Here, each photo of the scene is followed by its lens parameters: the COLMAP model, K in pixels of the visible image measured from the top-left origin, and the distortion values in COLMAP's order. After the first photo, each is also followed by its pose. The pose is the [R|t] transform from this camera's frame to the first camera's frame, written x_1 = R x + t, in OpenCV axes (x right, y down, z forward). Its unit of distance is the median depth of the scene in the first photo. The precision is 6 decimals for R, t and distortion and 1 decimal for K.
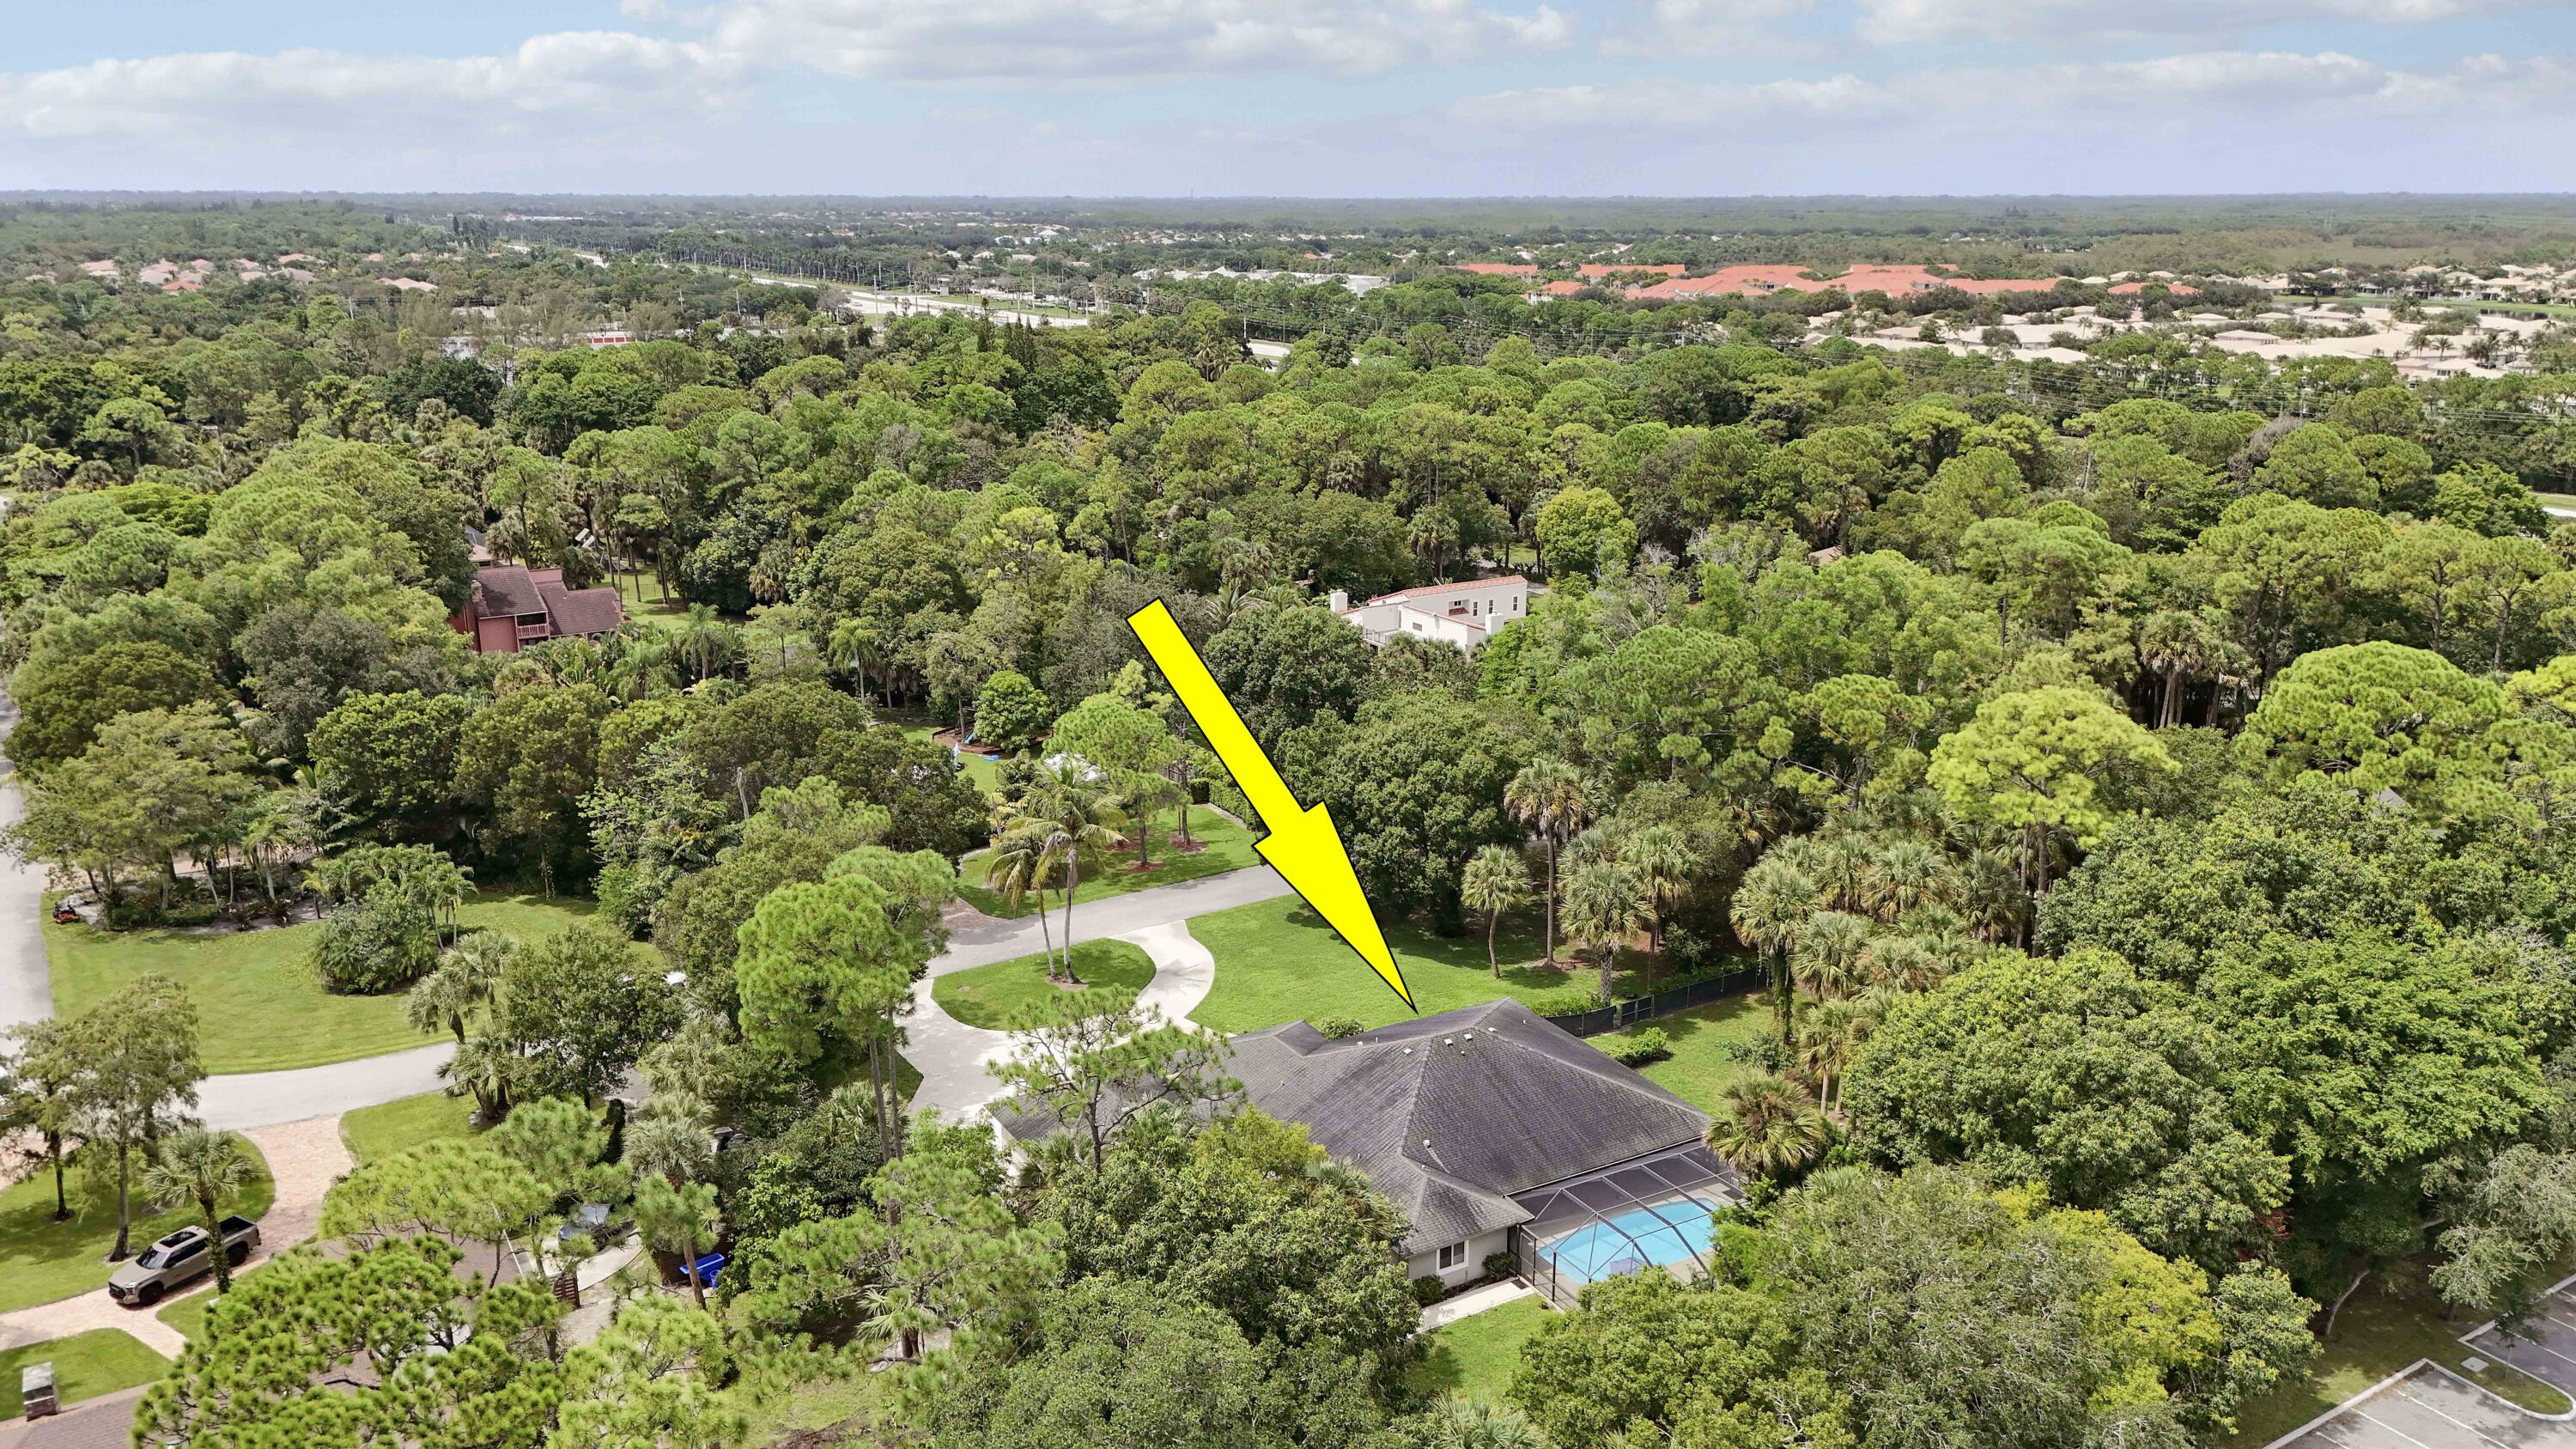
lens RADIAL K [[1888.7, 0, 1288.0], [0, 1888.7, 724.5], [0, 0, 1]] dist [0.070199, -0.058718]
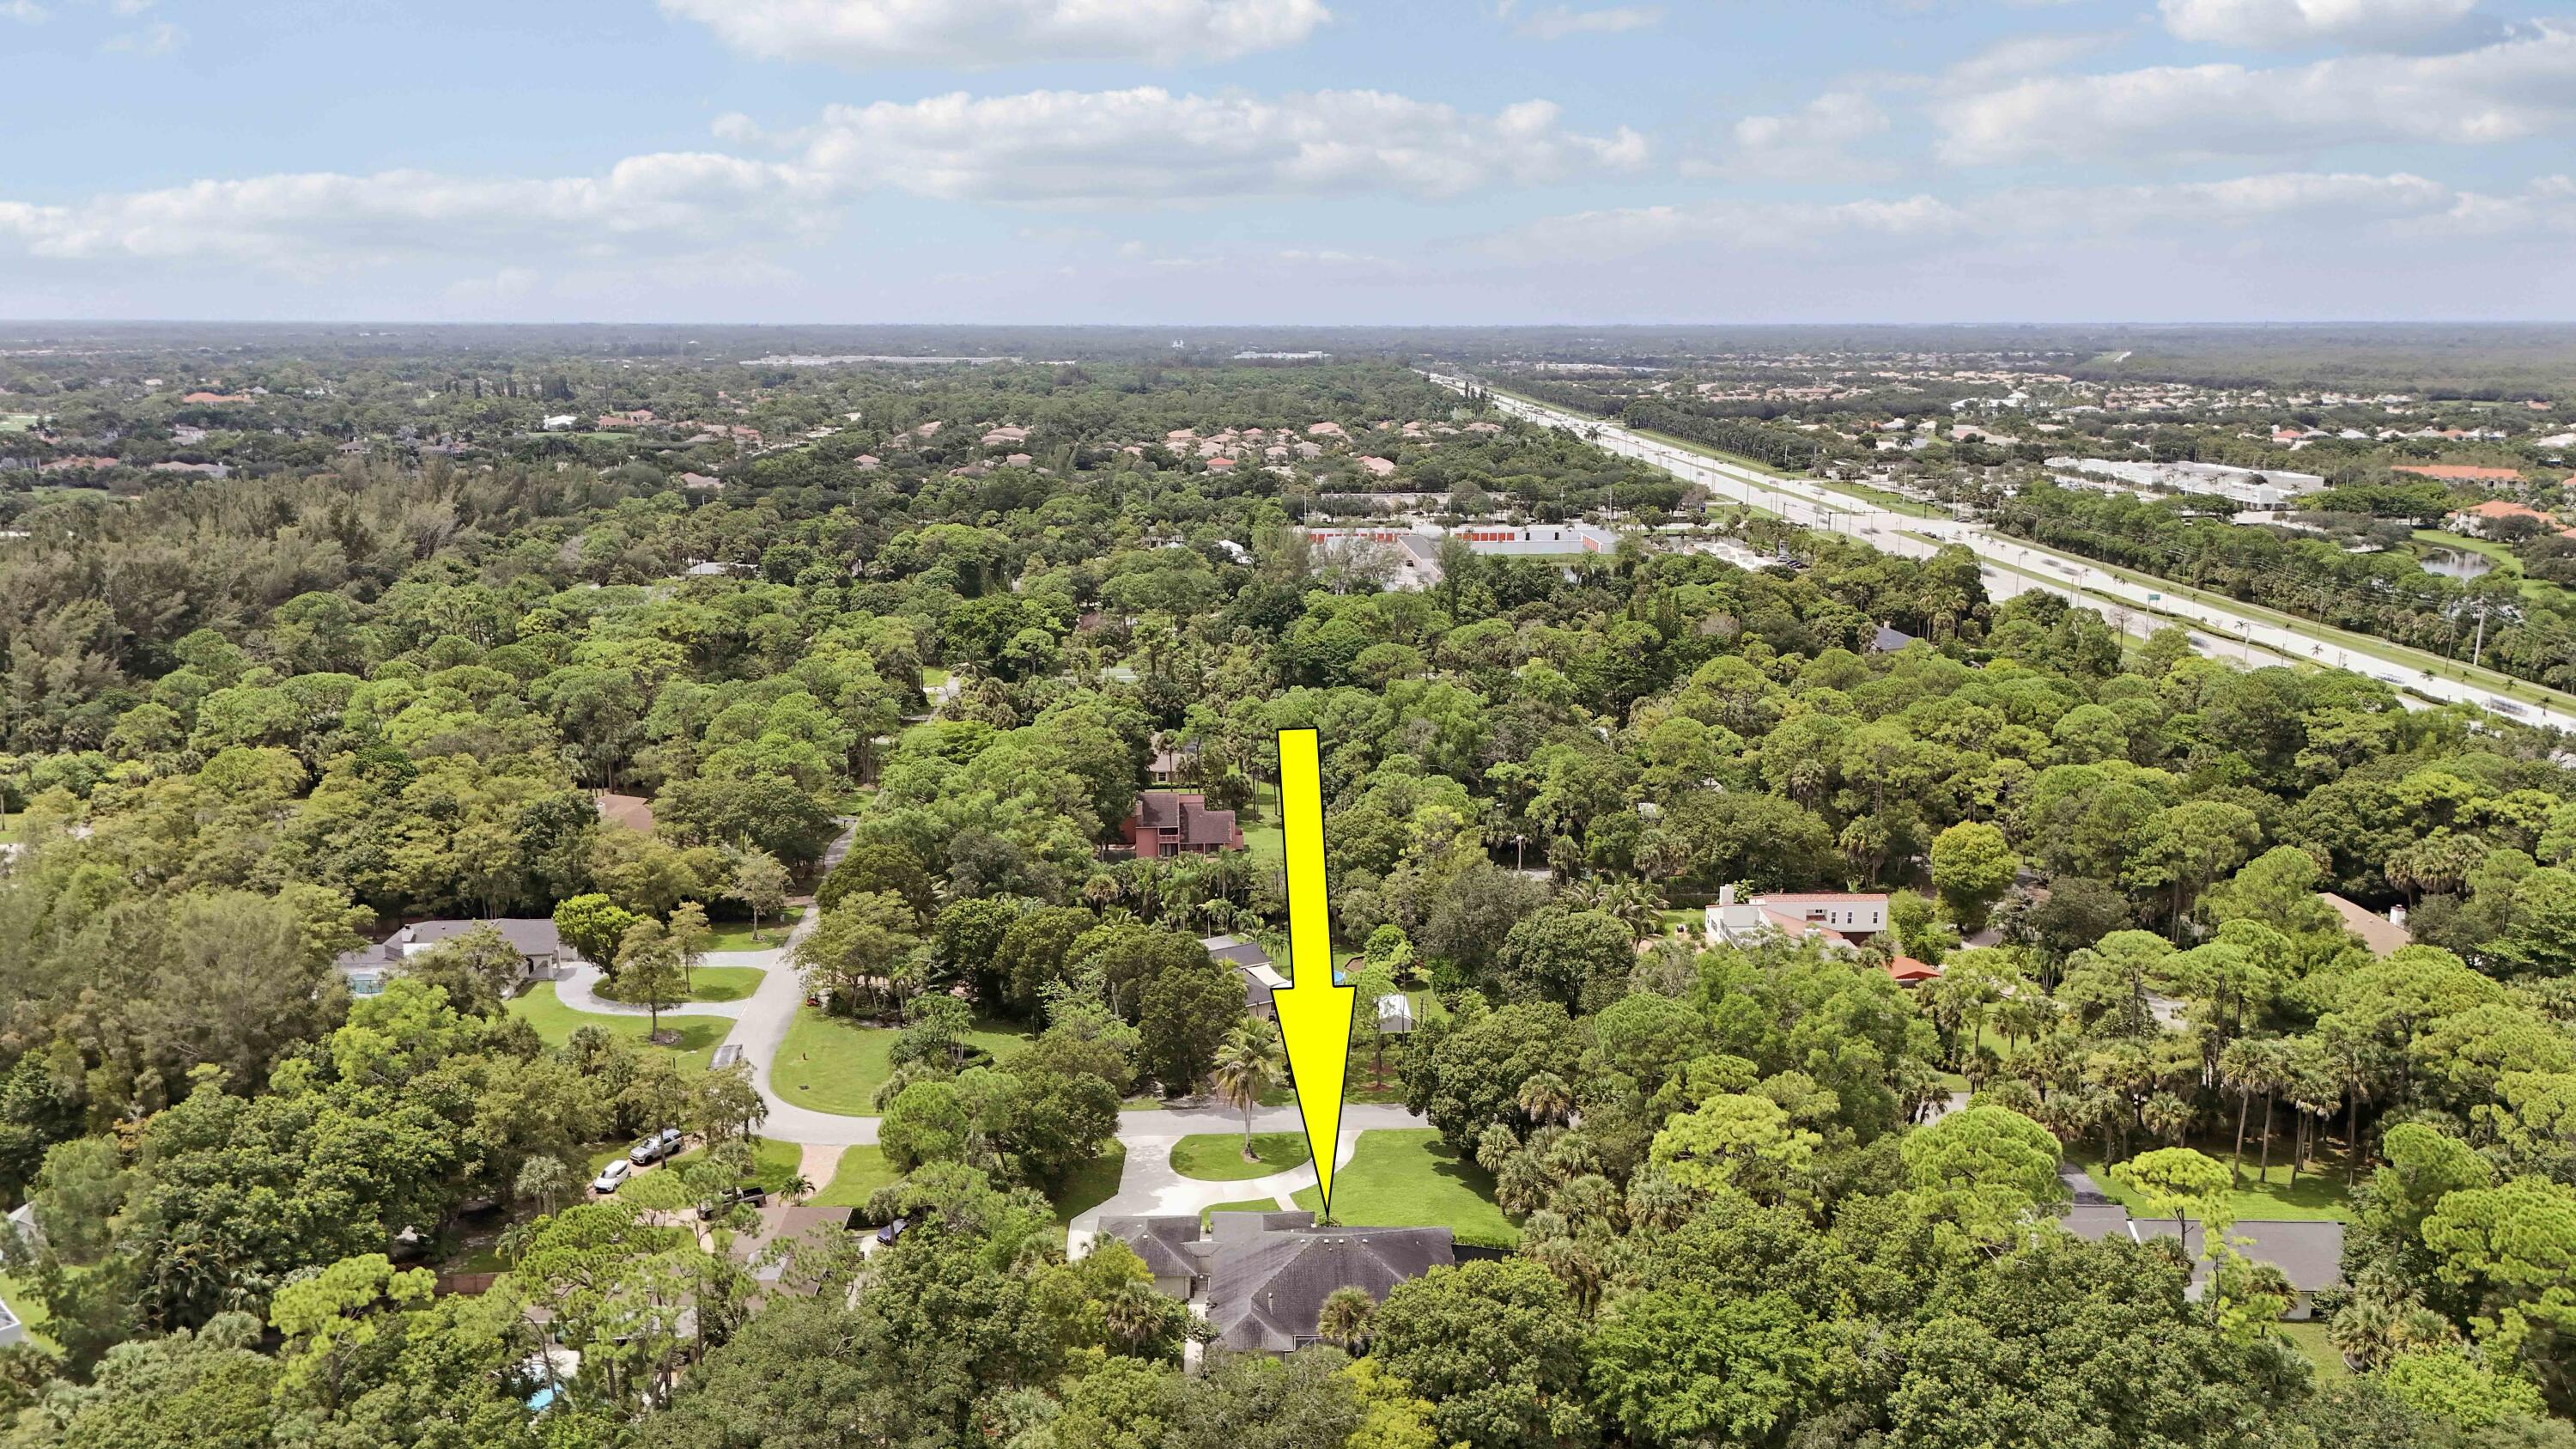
lens RADIAL K [[1888.7, 0, 1288.0], [0, 1888.7, 724.5], [0, 0, 1]] dist [0.070199, -0.058718]
pose [[0.867763, 0.099793, -0.486856, 0.705832], [-0.129168, 0.991254, -0.027043, -0.198745], [0.479899, 0.086353, 0.873064, -0.436382]]
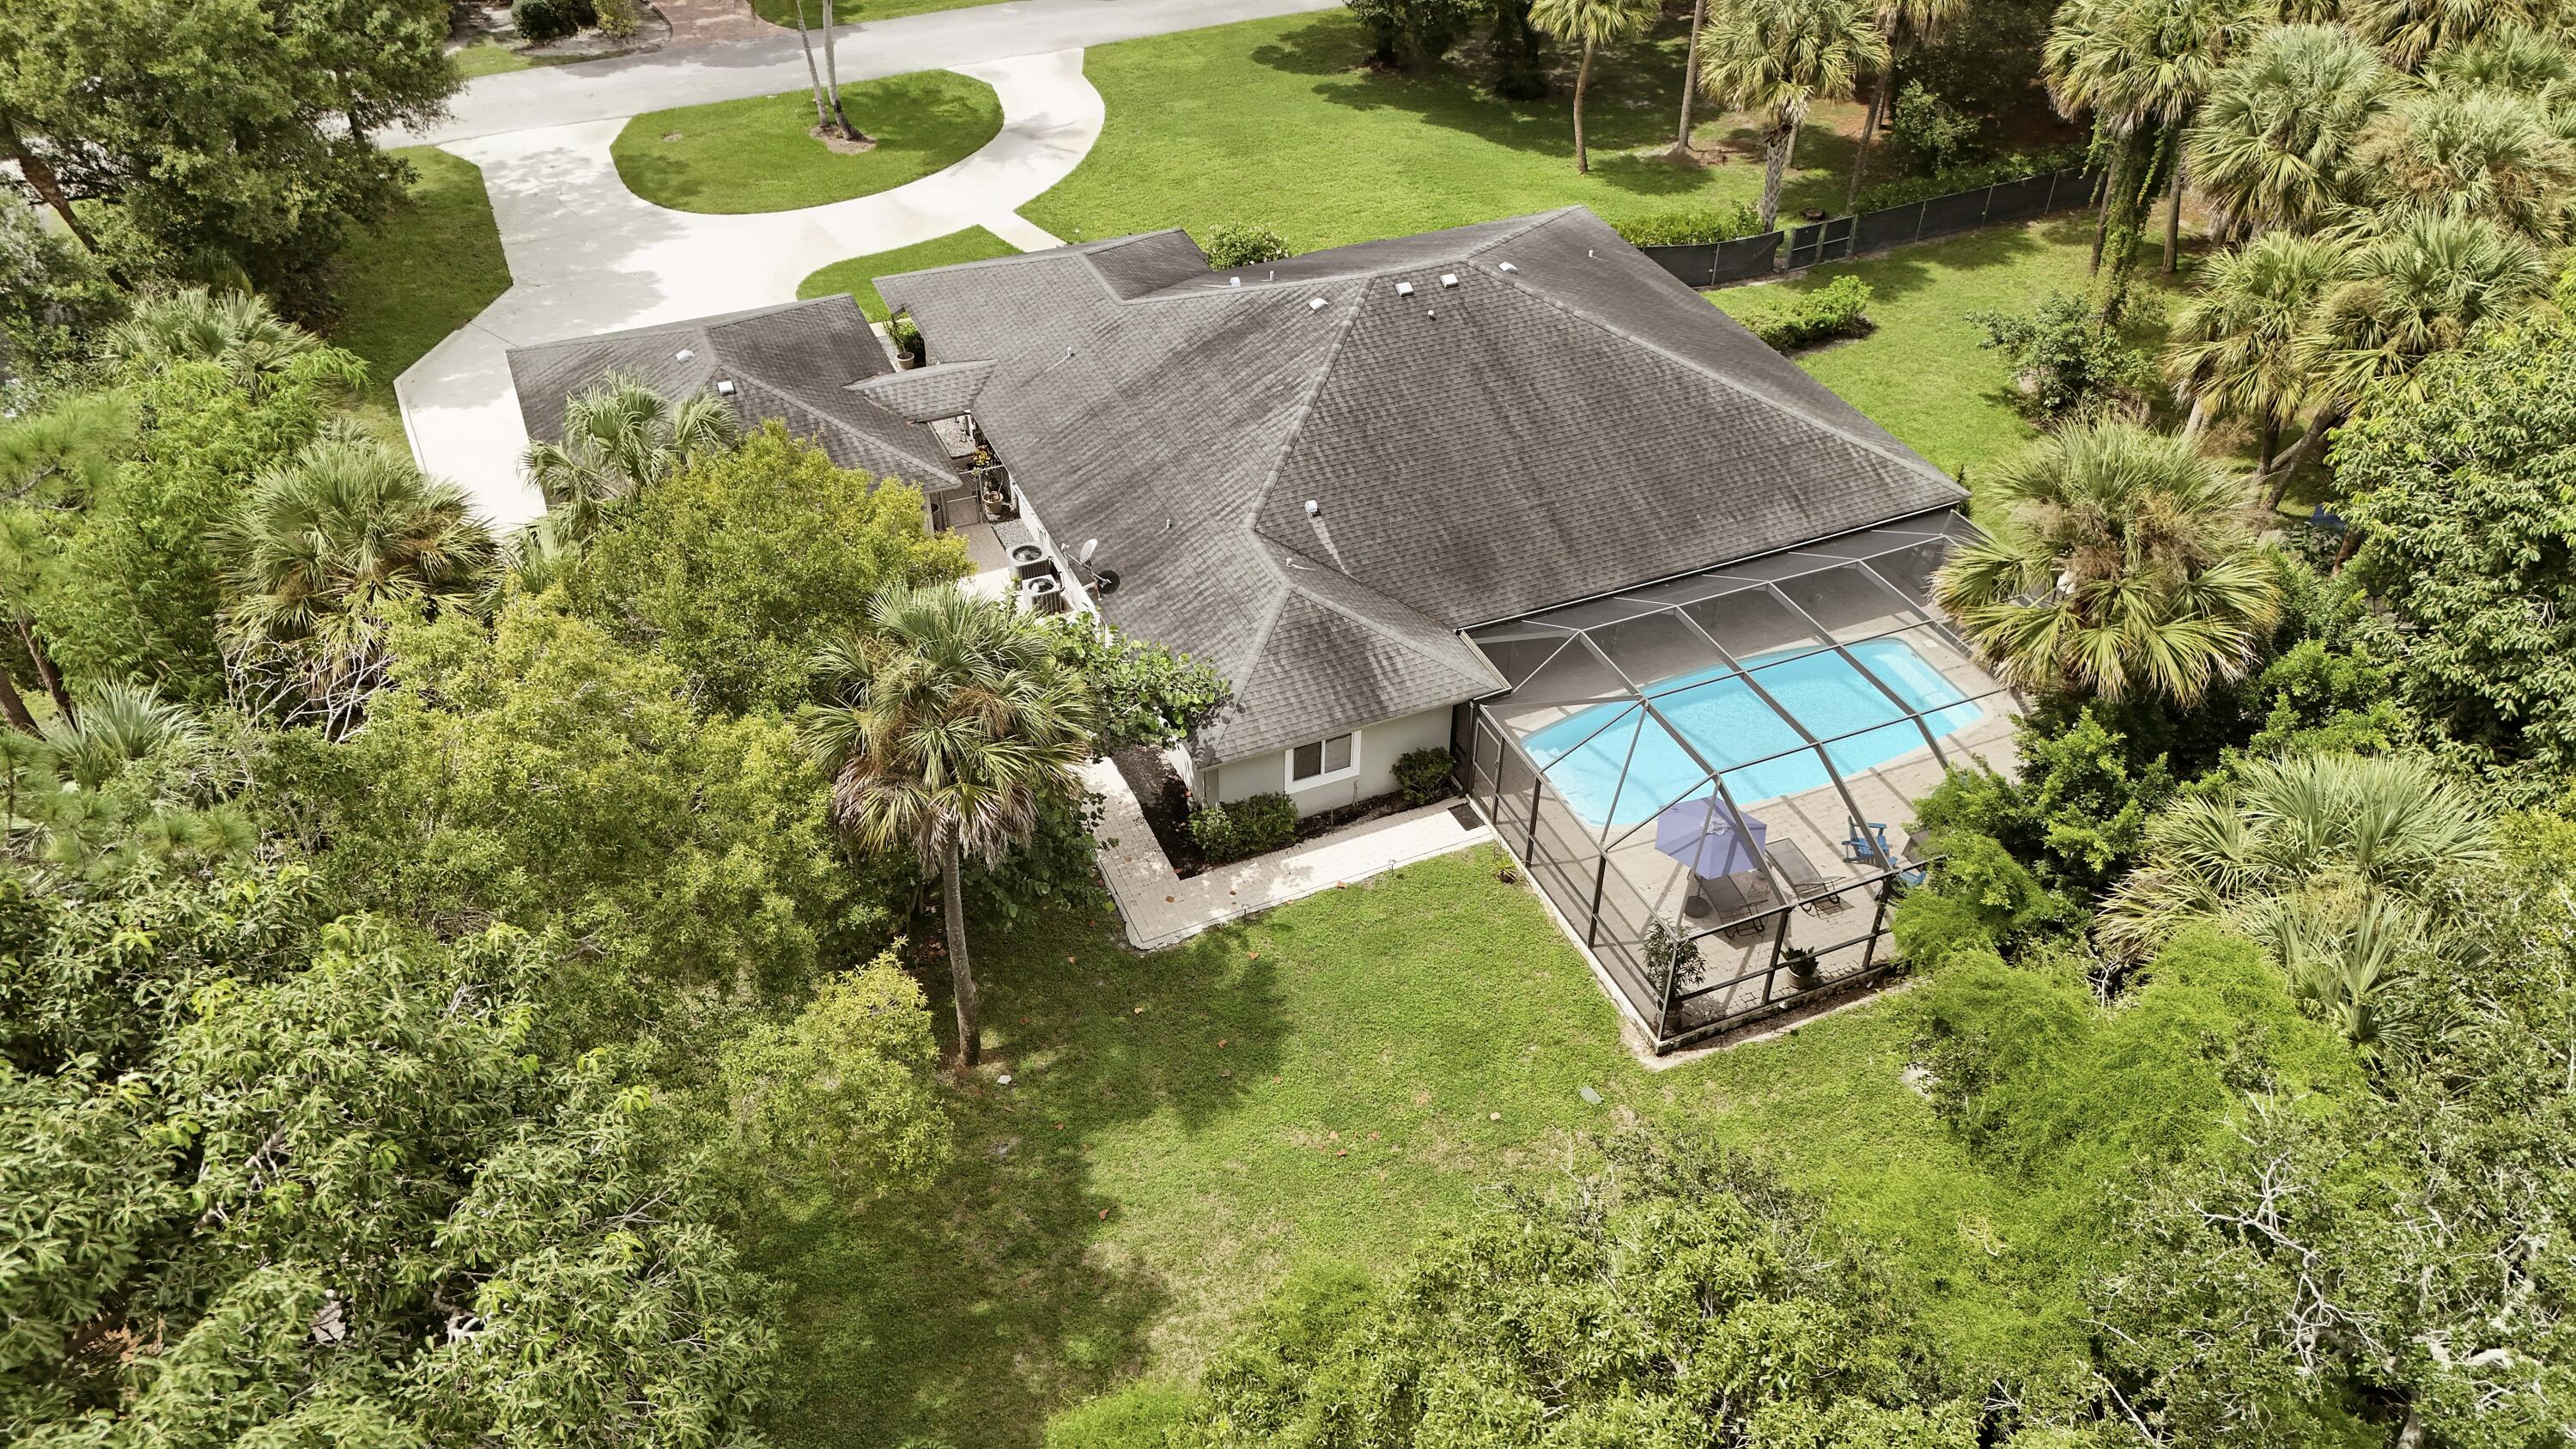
lens RADIAL K [[1888.7, 0, 1288.0], [0, 1888.7, 724.5], [0, 0, 1]] dist [0.070199, -0.058718]
pose [[0.994384, 0.075785, -0.073874, 0.085250], [-0.040238, 0.916324, 0.398410, 0.067823], [0.097886, -0.393200, 0.914228, 0.442980]]
